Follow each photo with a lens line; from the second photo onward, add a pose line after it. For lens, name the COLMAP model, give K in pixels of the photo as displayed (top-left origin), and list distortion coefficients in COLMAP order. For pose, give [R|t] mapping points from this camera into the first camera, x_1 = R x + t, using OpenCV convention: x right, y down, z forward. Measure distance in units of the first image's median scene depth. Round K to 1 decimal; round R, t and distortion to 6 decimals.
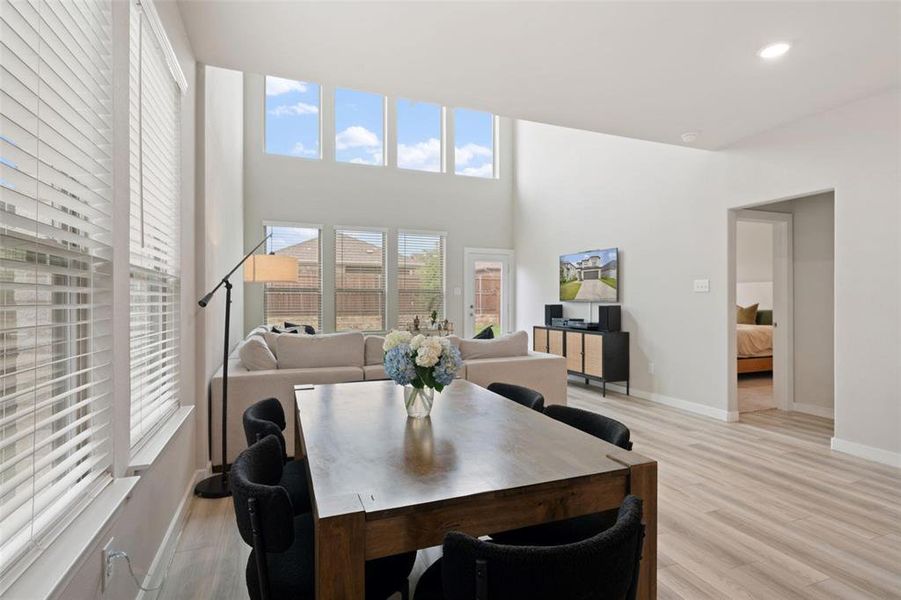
lens RADIAL K [[439.6, 0, 432.3], [0, 439.6, 321.9], [0, 0, 1]] dist [-0.132149, -0.000177]
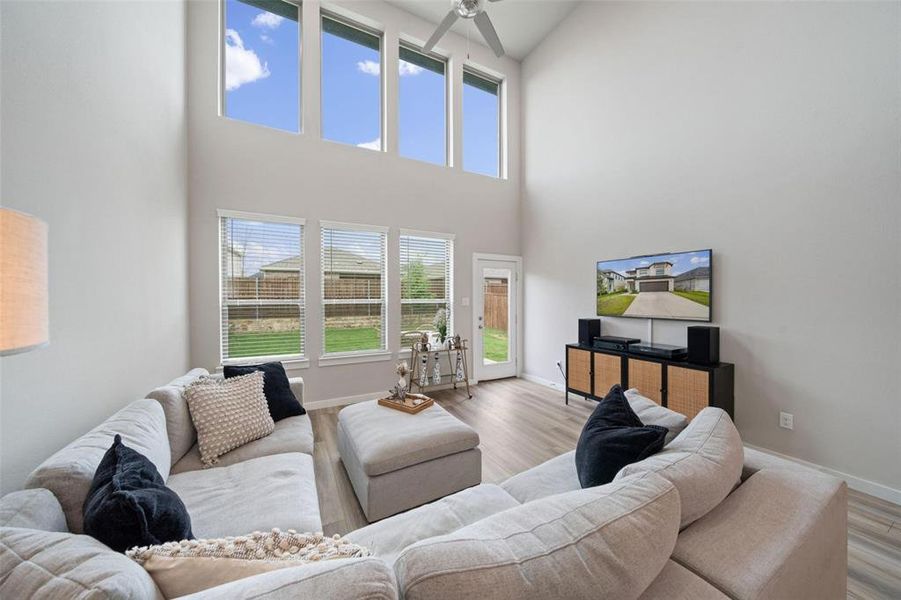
lens RADIAL K [[306.5, 0, 450.5], [0, 306.5, 300.0], [0, 0, 1]] dist [-0.000664, -0.000083]
pose [[0.987989, 0.000620, 0.154522, -0.090285], [0.006180, 0.999033, -0.043526, -0.059147], [-0.154399, 0.043958, 0.987030, 0.483387]]
